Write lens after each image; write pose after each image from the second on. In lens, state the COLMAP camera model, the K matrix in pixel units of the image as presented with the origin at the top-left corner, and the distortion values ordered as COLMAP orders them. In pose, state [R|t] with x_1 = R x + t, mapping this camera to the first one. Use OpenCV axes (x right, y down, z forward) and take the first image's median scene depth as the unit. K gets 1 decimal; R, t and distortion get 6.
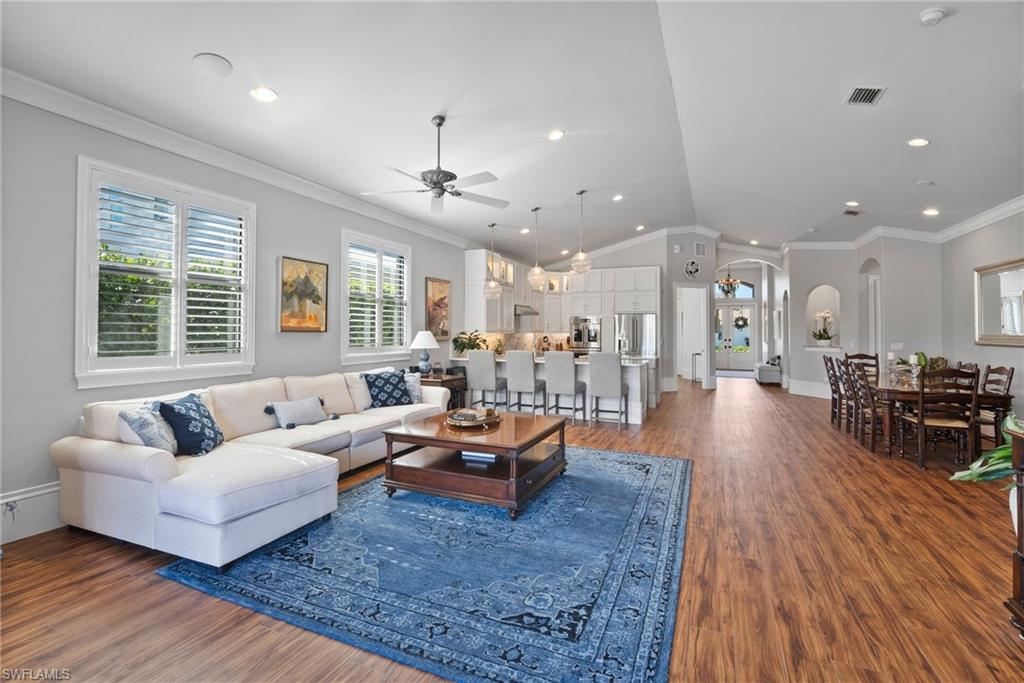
lens RADIAL K [[452.3, 0, 516.1], [0, 452.3, 321.6], [0, 0, 1]] dist [-0.011921, 0.000677]
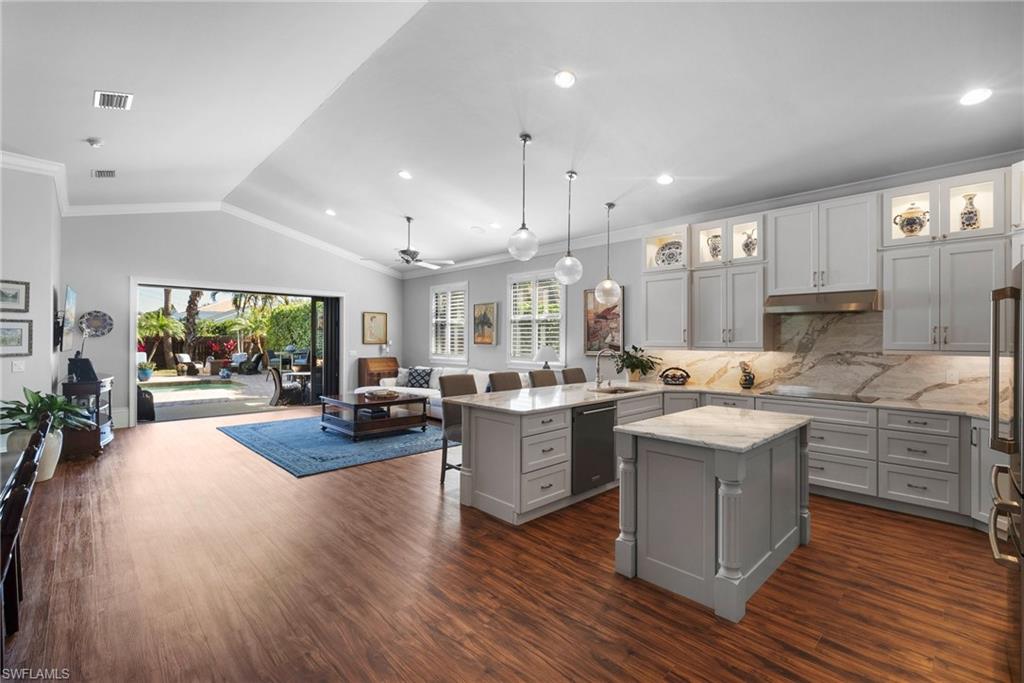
lens RADIAL K [[450.0, 0, 513.6], [0, 450.0, 336.1], [0, 0, 1]] dist [-0.009425, 0.001225]
pose [[-0.377535, -0.014539, -0.925881, 0.832884], [0.014222, 0.999668, -0.021496, 0.021533], [0.925886, -0.021283, -0.377203, 1.343678]]
